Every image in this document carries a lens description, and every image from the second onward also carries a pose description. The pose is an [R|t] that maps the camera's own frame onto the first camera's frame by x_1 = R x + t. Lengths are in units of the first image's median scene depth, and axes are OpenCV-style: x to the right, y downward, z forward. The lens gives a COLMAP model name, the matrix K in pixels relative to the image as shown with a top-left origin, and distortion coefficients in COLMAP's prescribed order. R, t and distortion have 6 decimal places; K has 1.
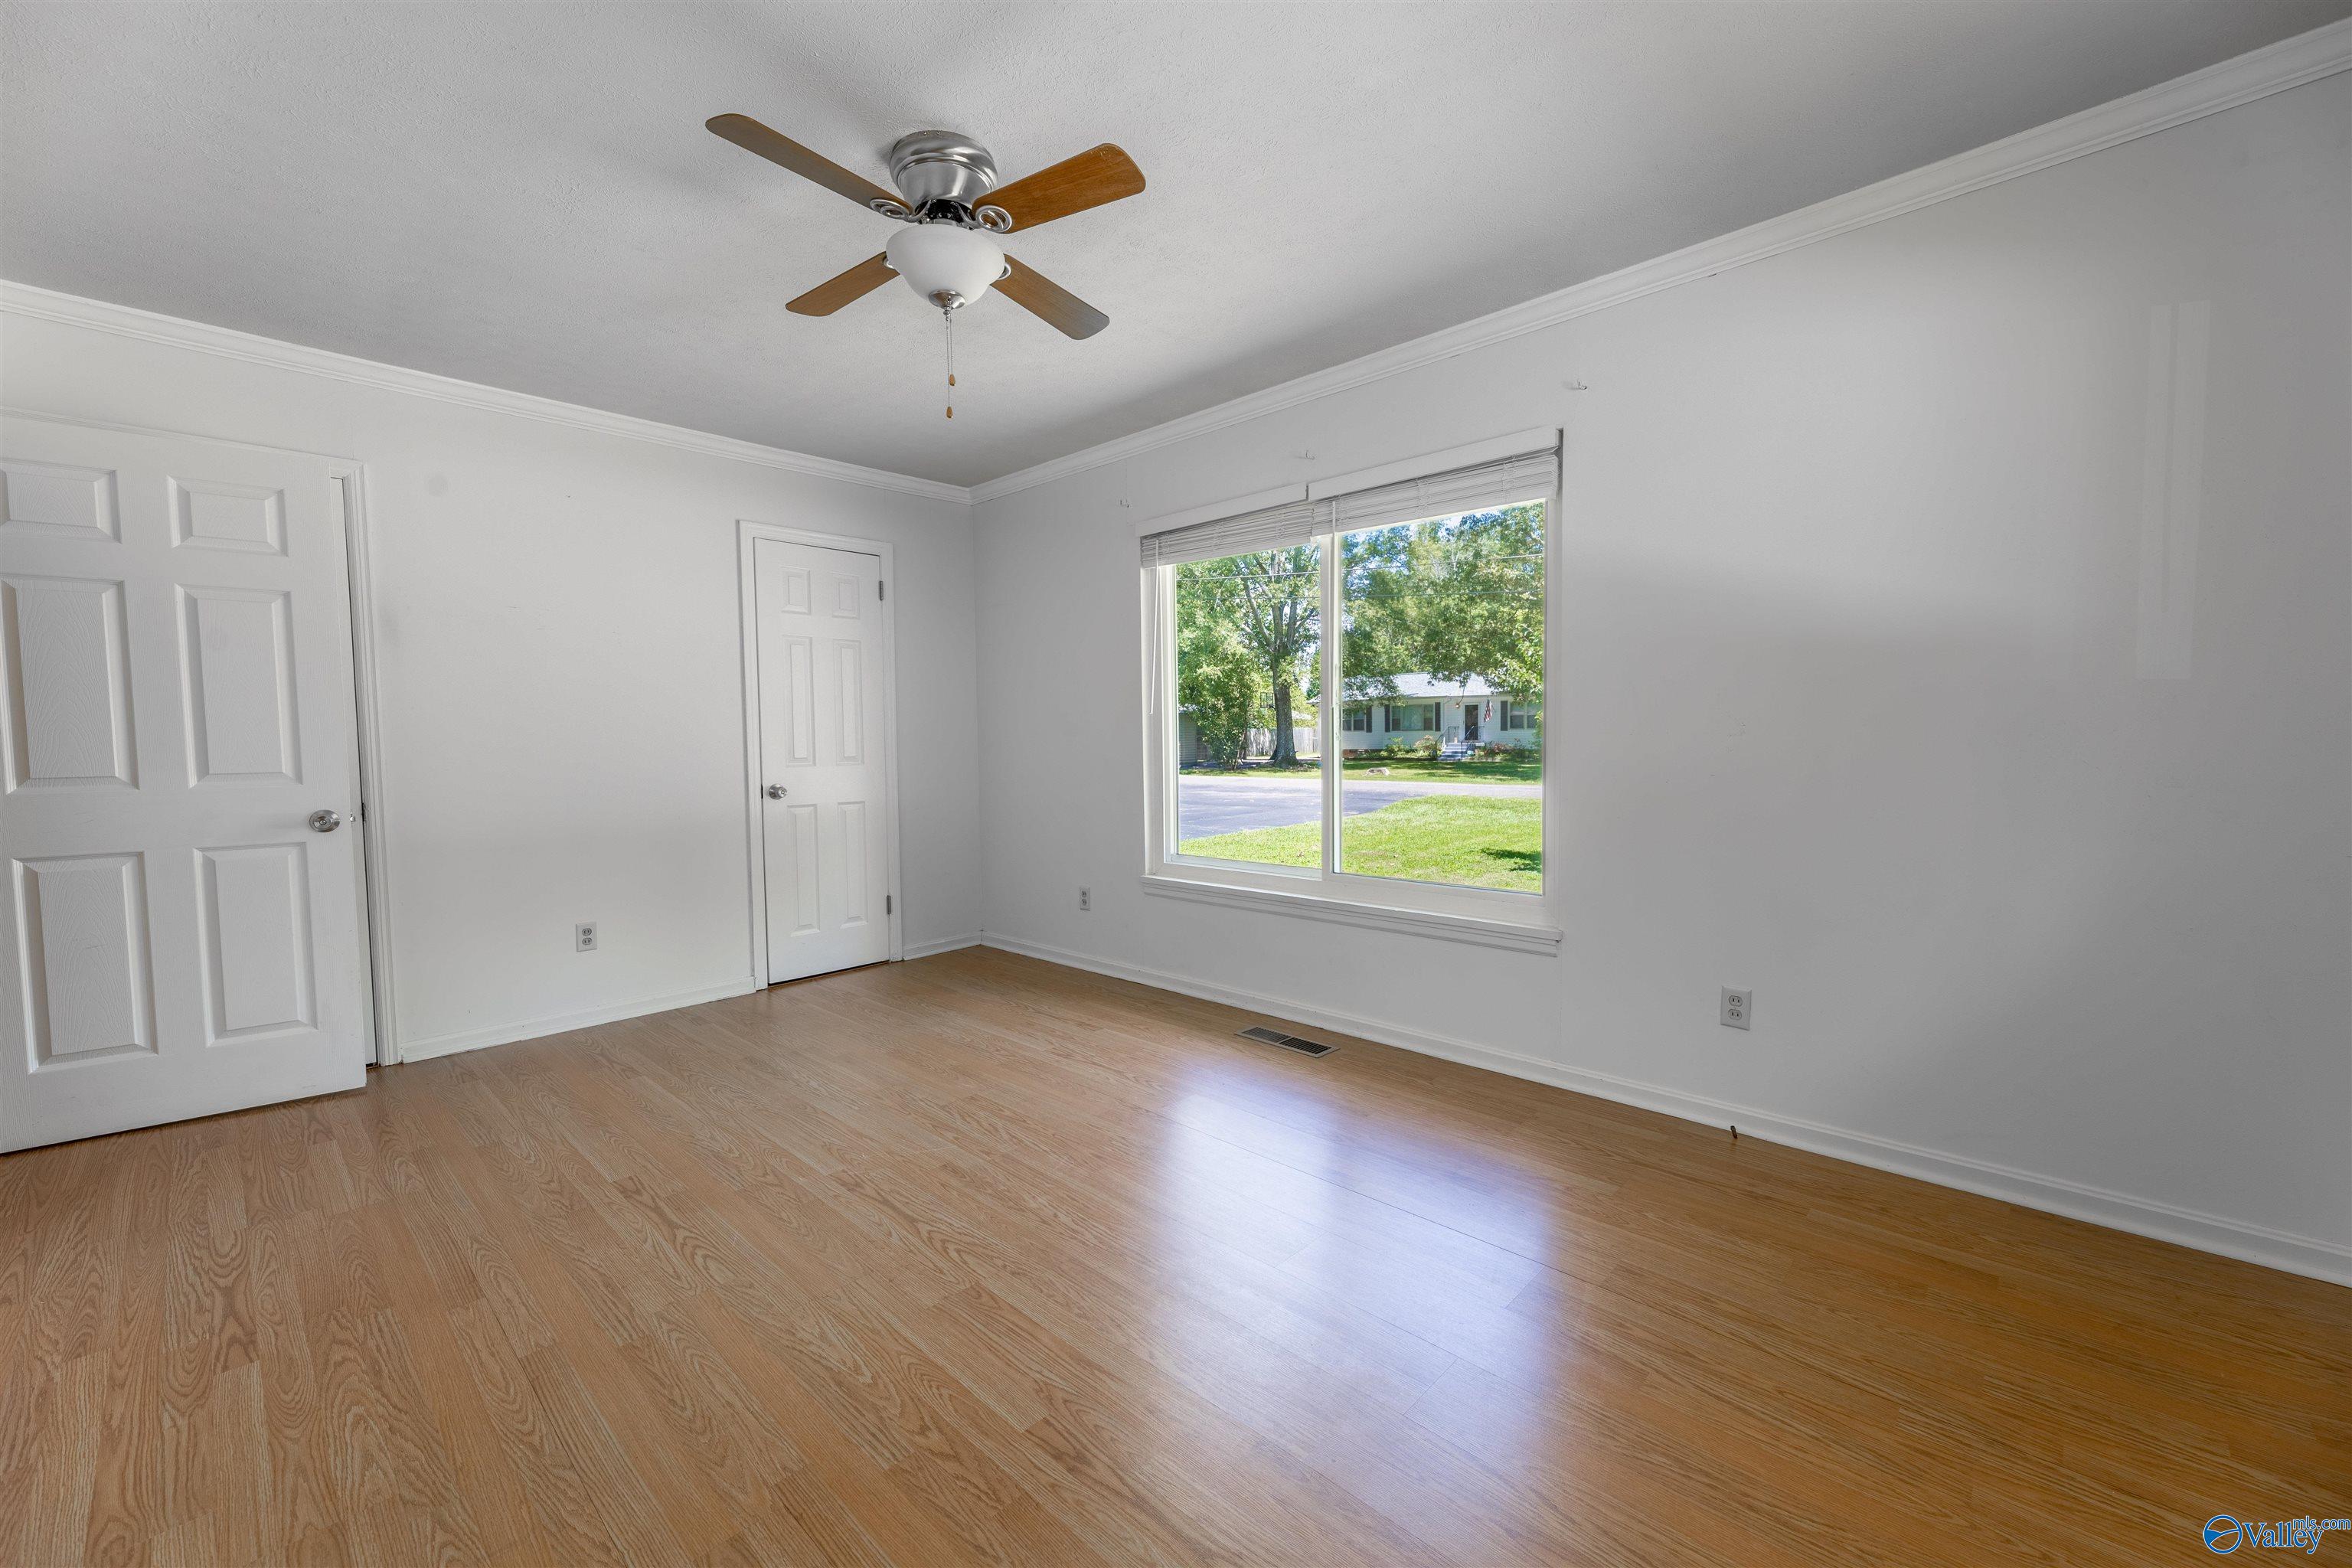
lens RADIAL K [[943.1, 0, 1176.0], [0, 943.1, 784.0], [0, 0, 1]] dist [0.000524, -0.000235]
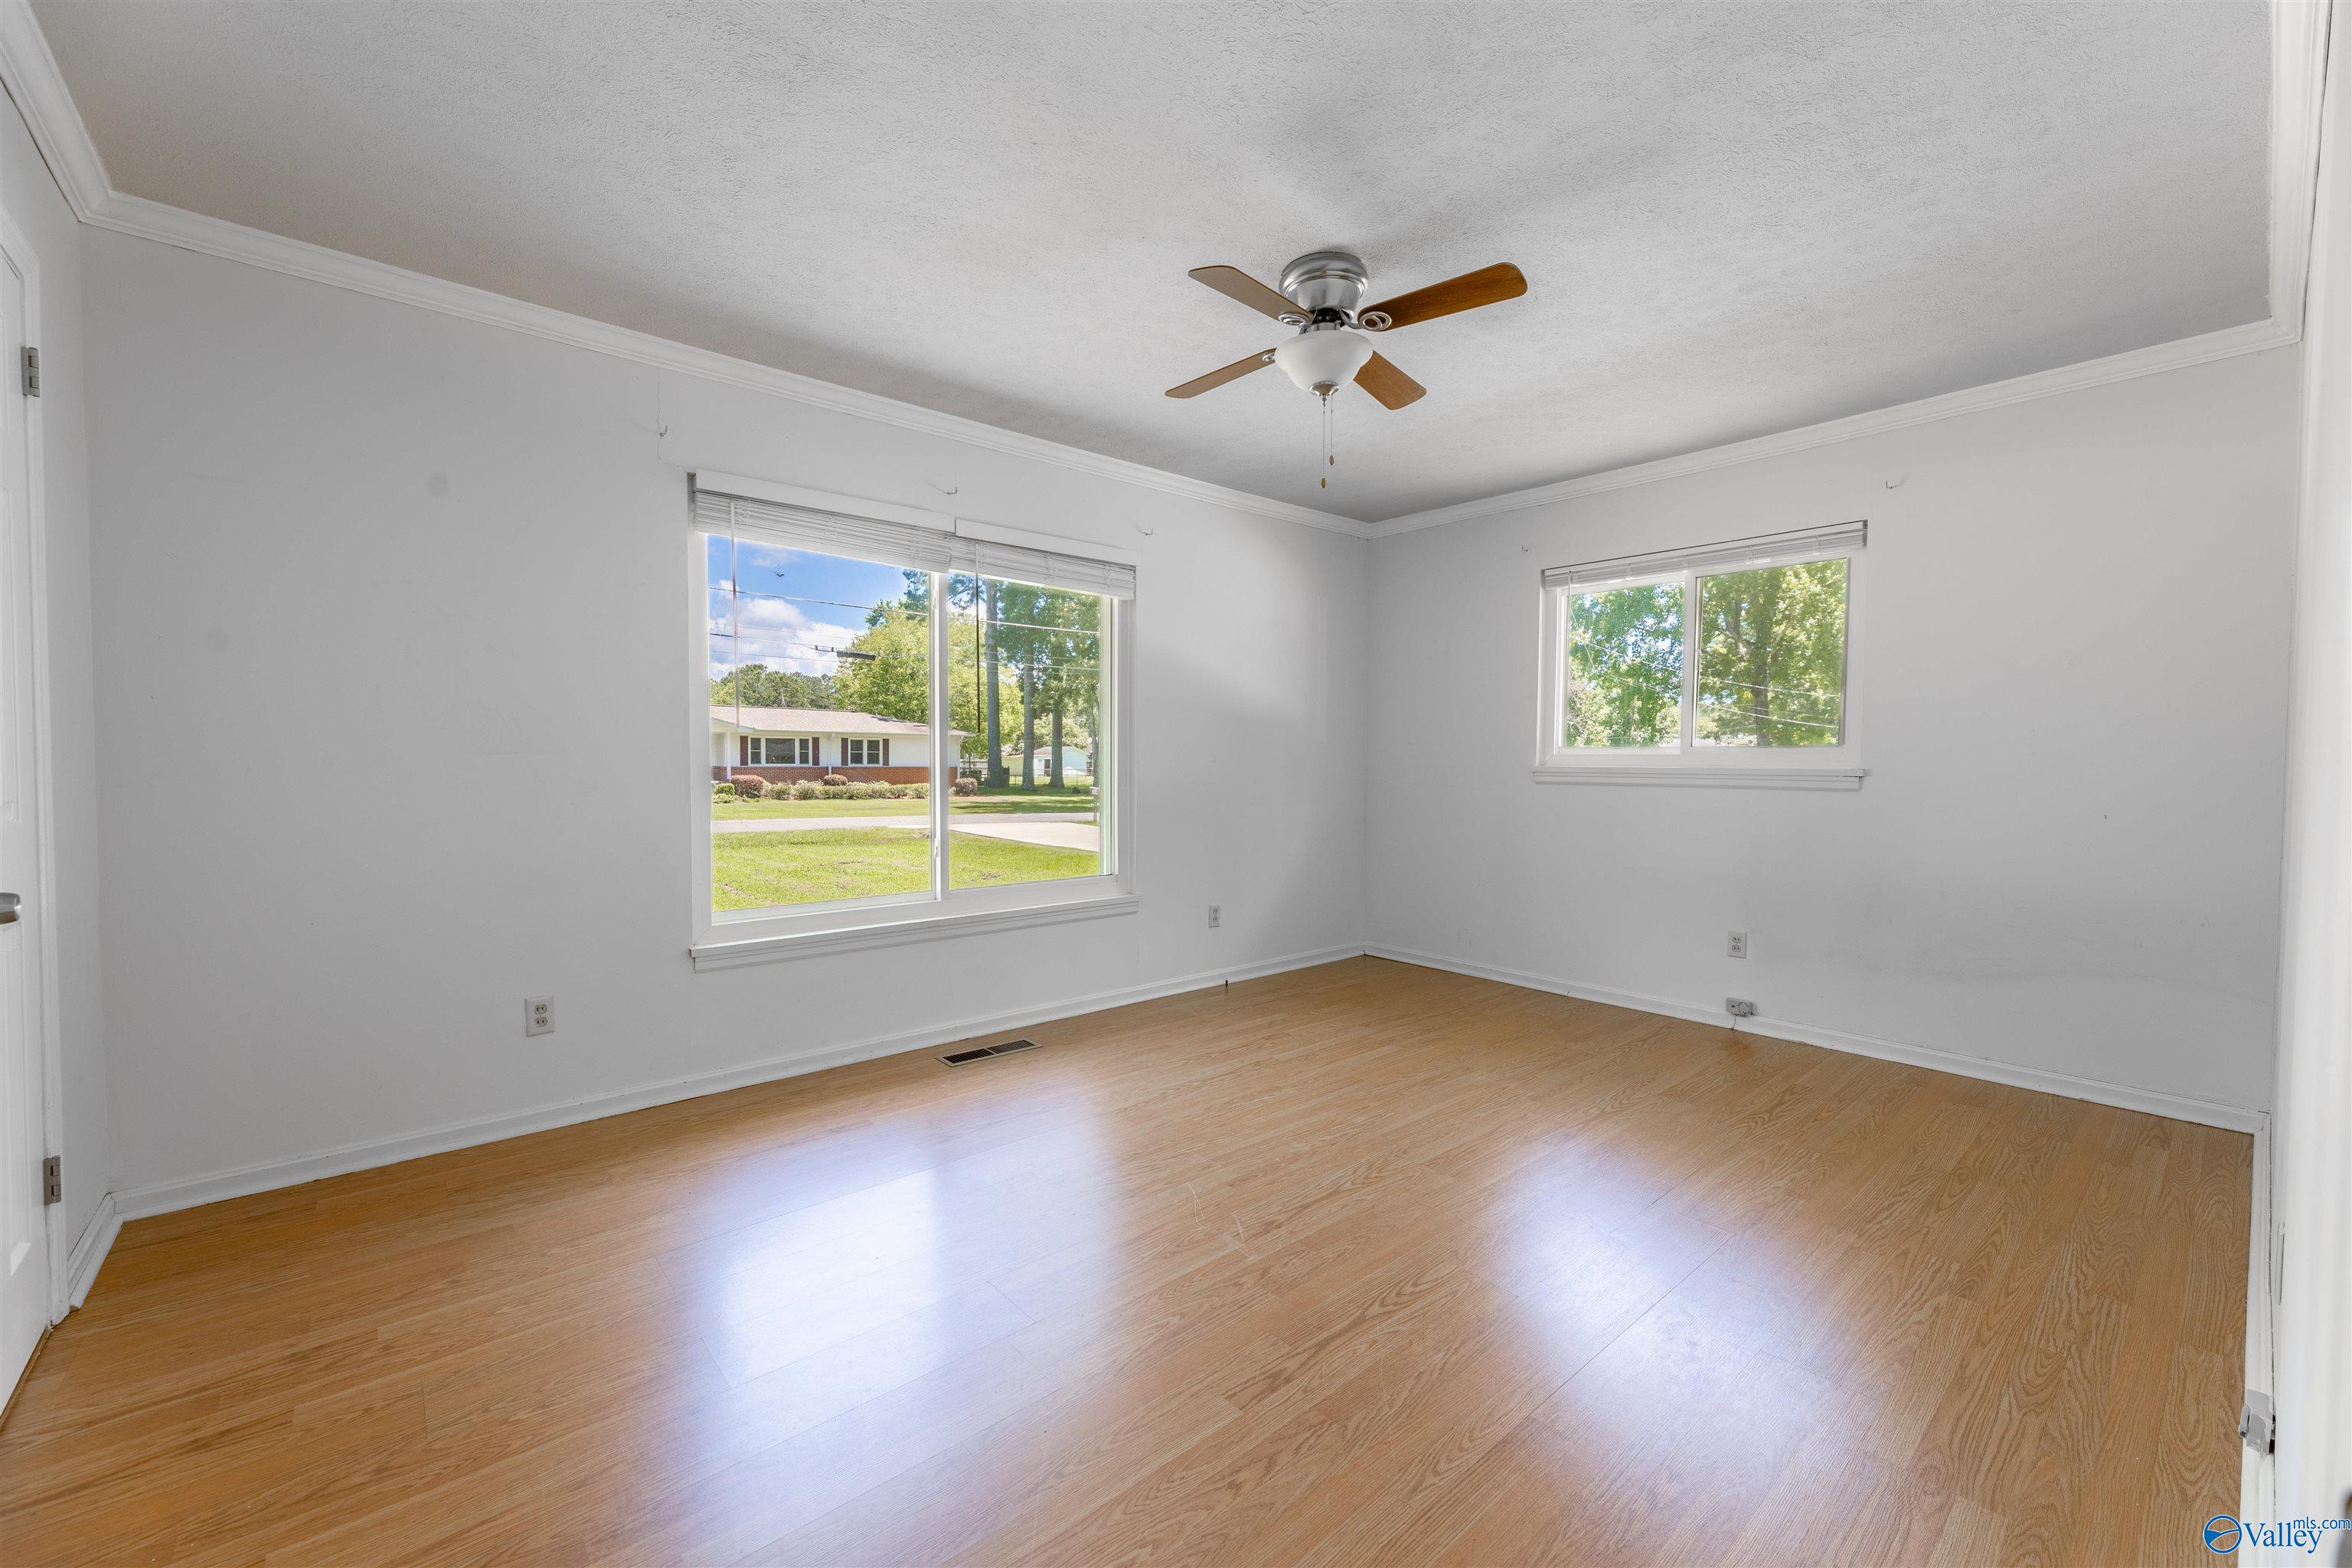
lens RADIAL K [[943.1, 0, 1176.0], [0, 943.1, 784.0], [0, 0, 1]] dist [0.000524, -0.000235]
pose [[0.092234, -0.014563, 0.995631, -1.029118], [0.047523, 0.998818, 0.010207, -0.028084], [-0.994603, 0.046374, 0.092817, 0.782886]]
